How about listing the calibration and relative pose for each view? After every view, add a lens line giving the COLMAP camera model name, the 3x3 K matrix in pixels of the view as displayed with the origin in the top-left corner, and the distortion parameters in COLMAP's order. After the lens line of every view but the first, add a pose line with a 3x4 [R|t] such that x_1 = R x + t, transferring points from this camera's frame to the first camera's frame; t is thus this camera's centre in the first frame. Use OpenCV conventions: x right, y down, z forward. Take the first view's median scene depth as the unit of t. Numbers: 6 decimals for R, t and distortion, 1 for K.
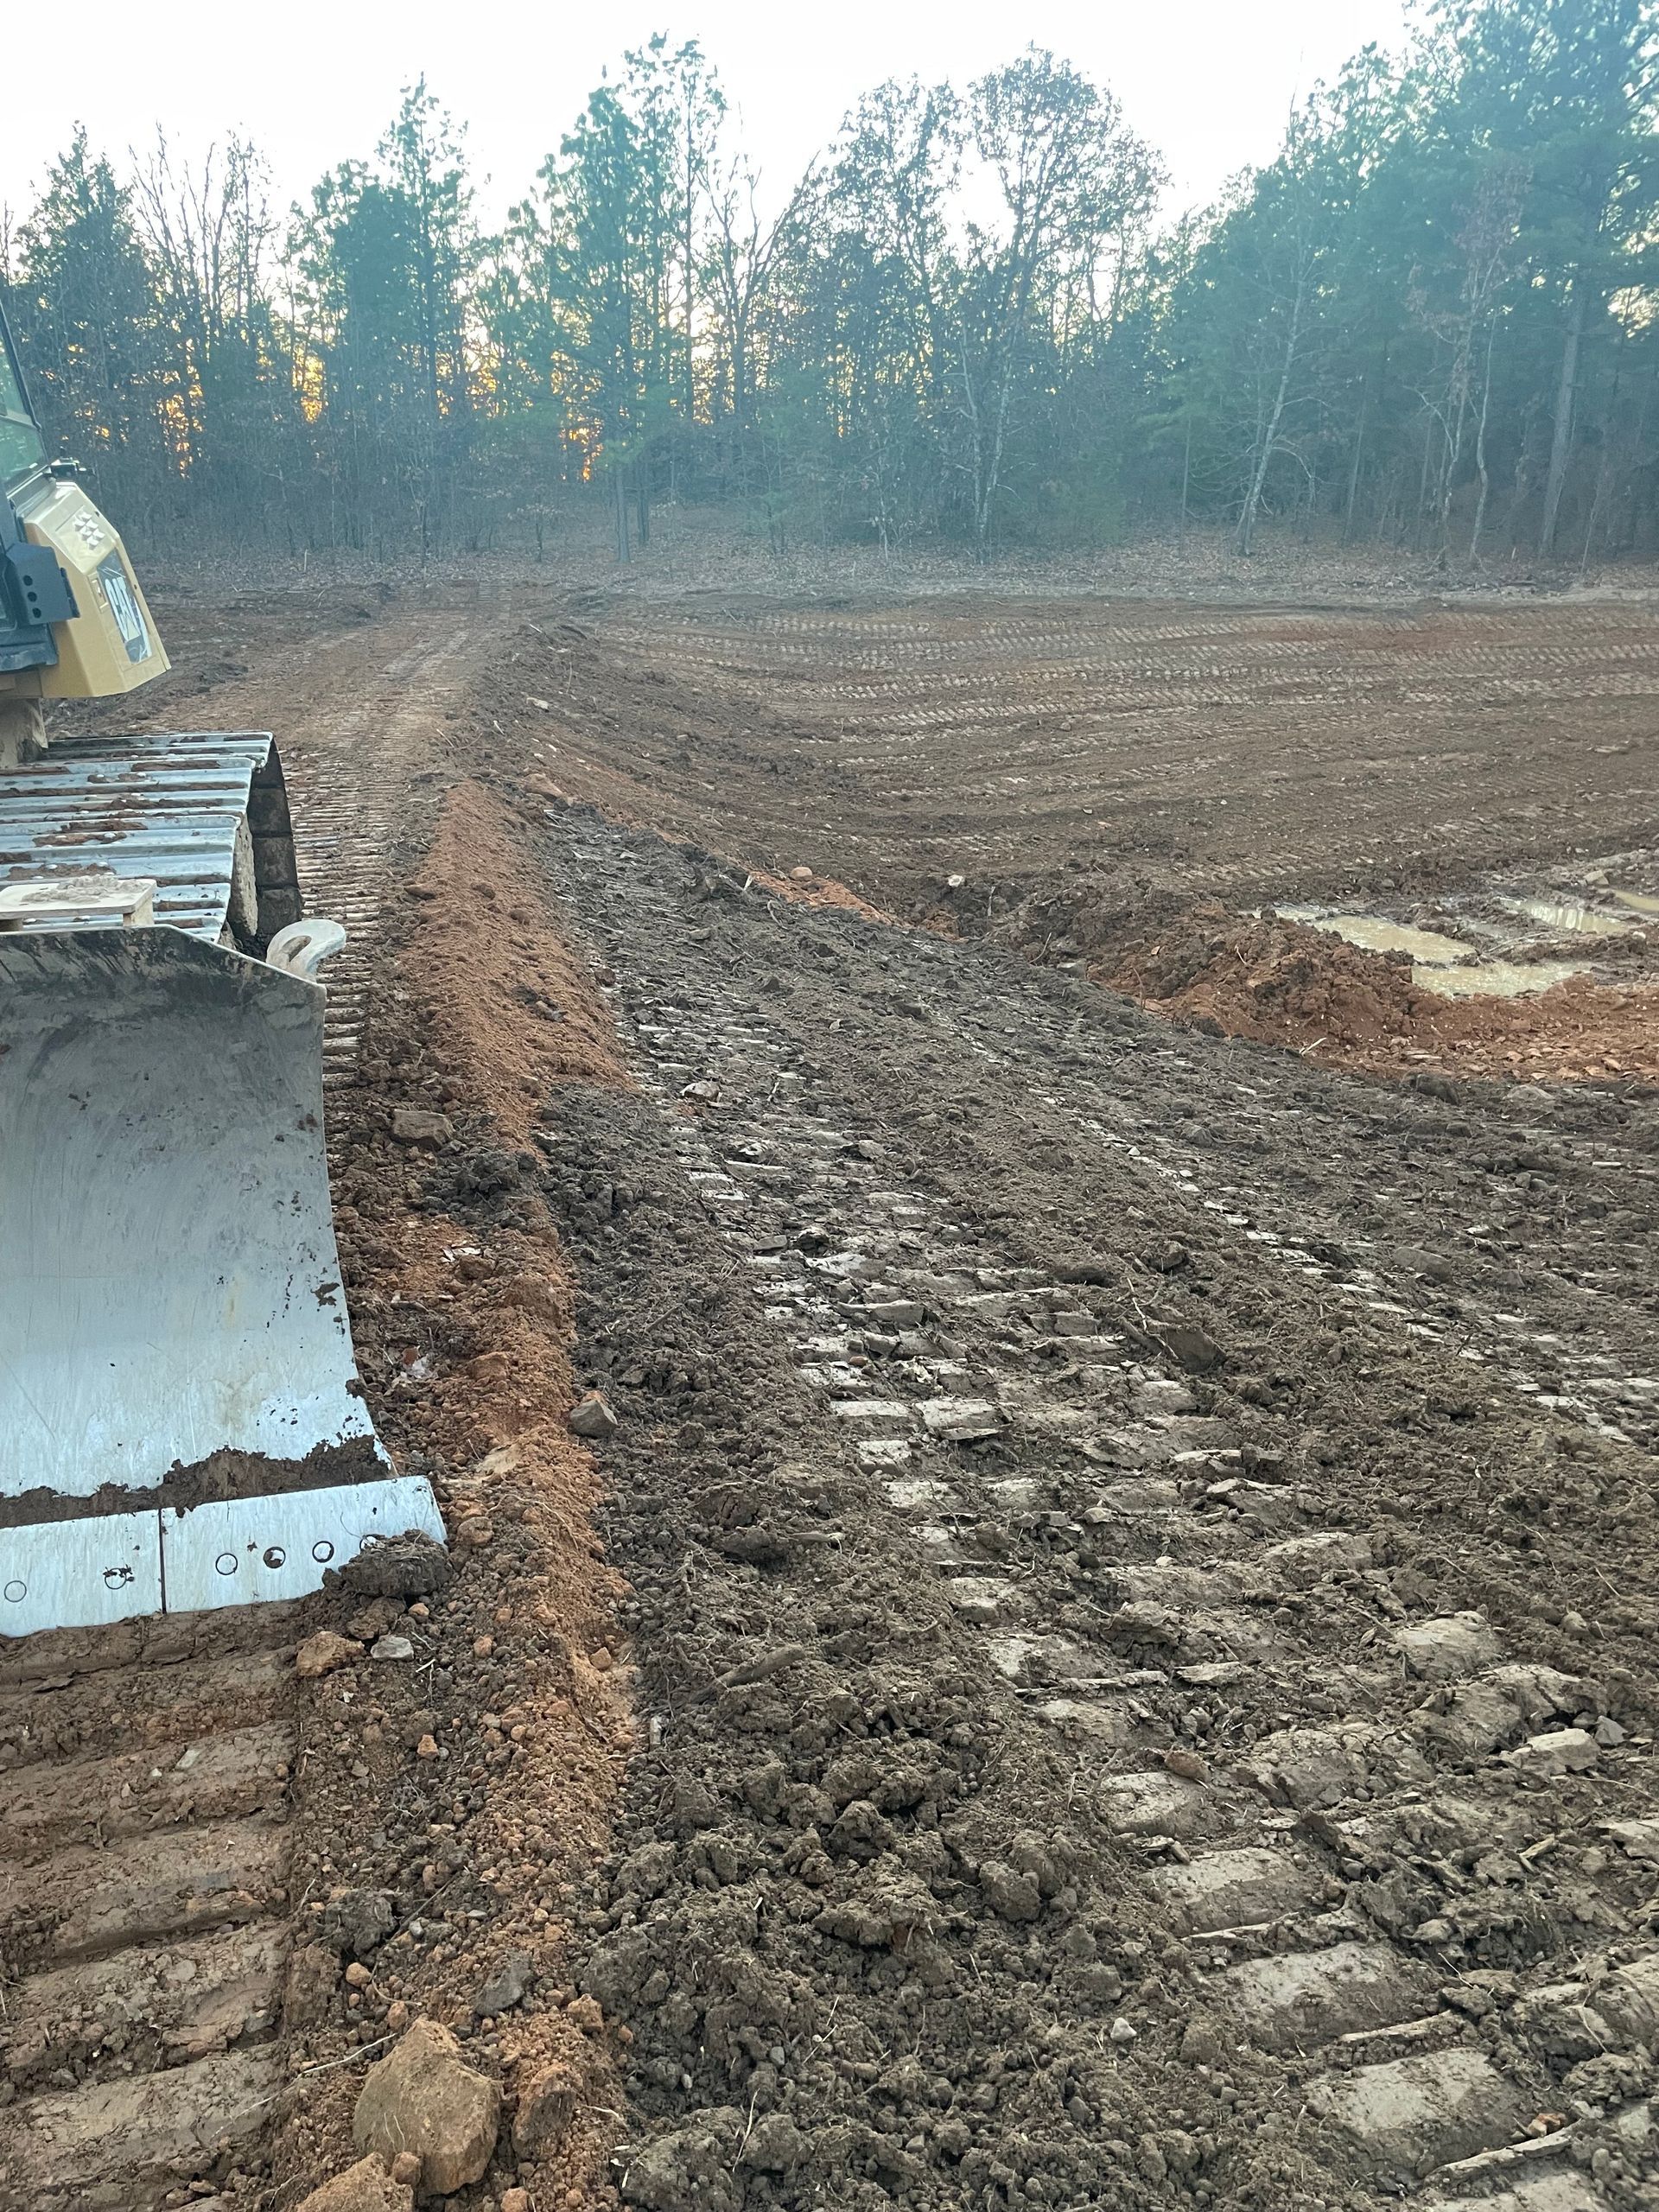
lens RADIAL K [[1707.7, 0, 828.7], [0, 1707.7, 1112.4], [0, 0, 1]] dist [0.060474, -0.036792]
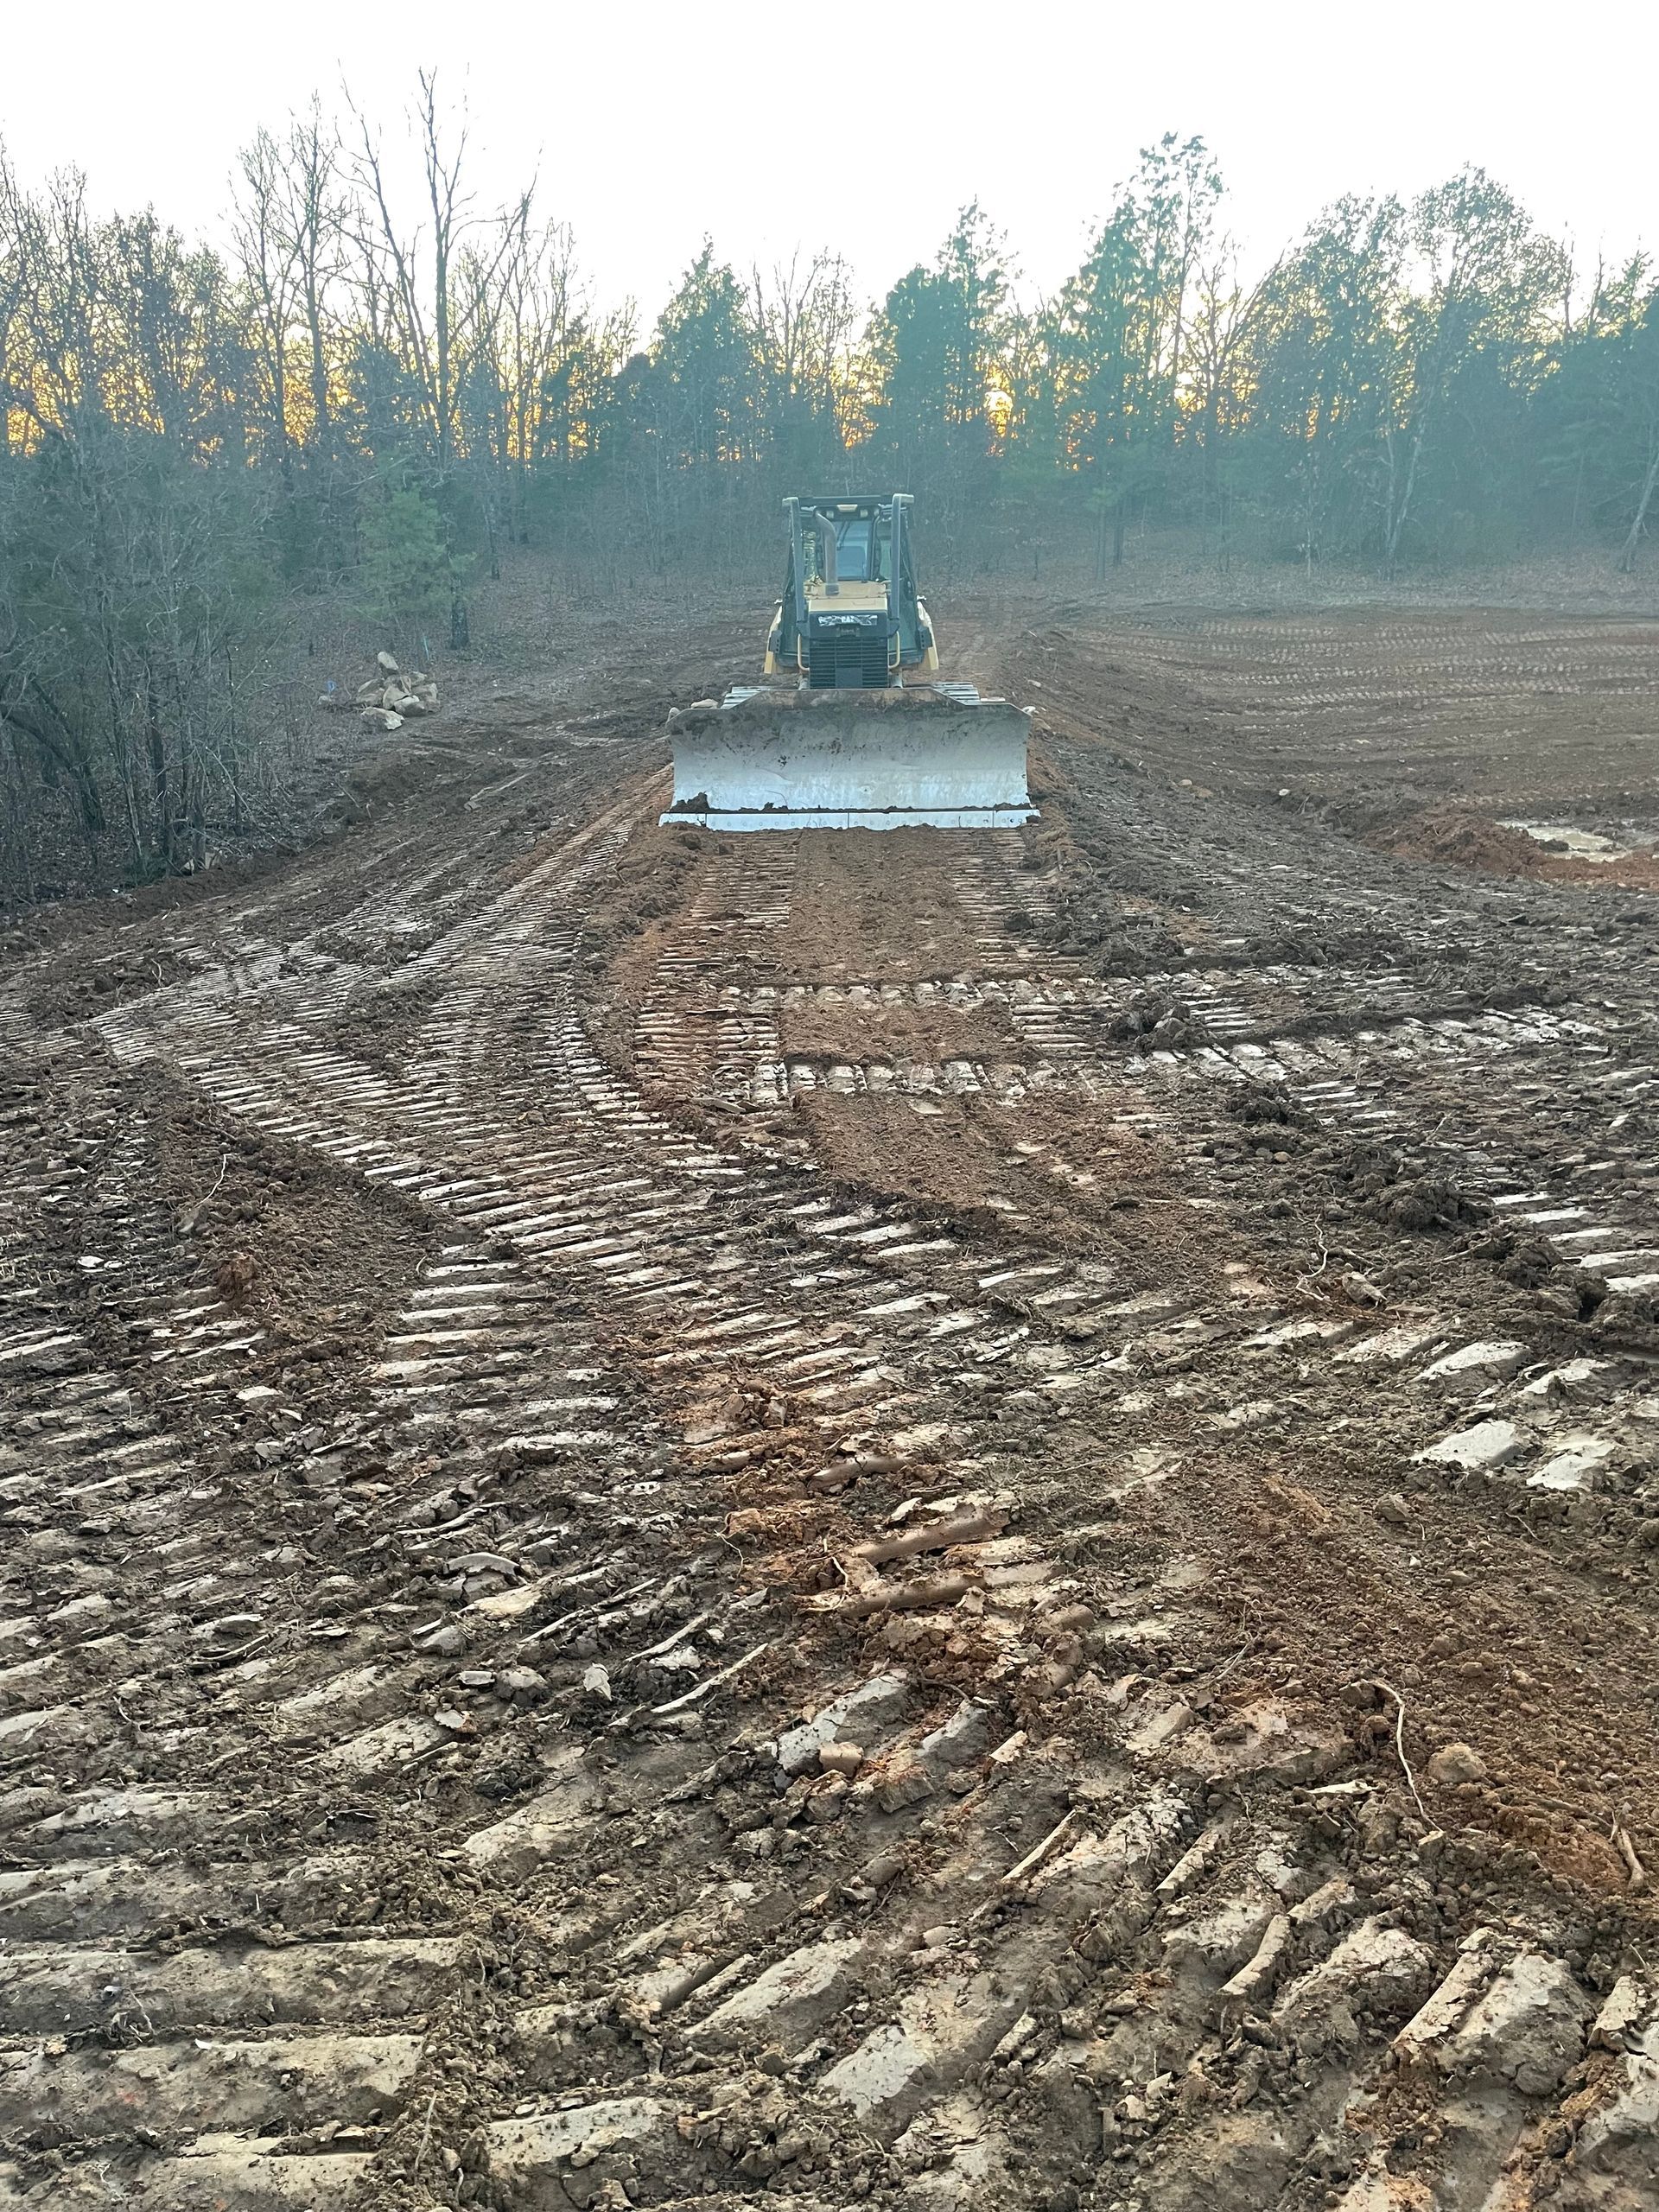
lens RADIAL K [[1707.7, 0, 823.3], [0, 1707.7, 1098.9], [0, 0, 1]] dist [0.060474, -0.036792]
pose [[0.964501, 0.079532, -0.251818, 0.037976], [-0.080223, 0.996748, 0.007536, 0.078959], [0.251598, 0.012933, 0.967745, -0.306908]]
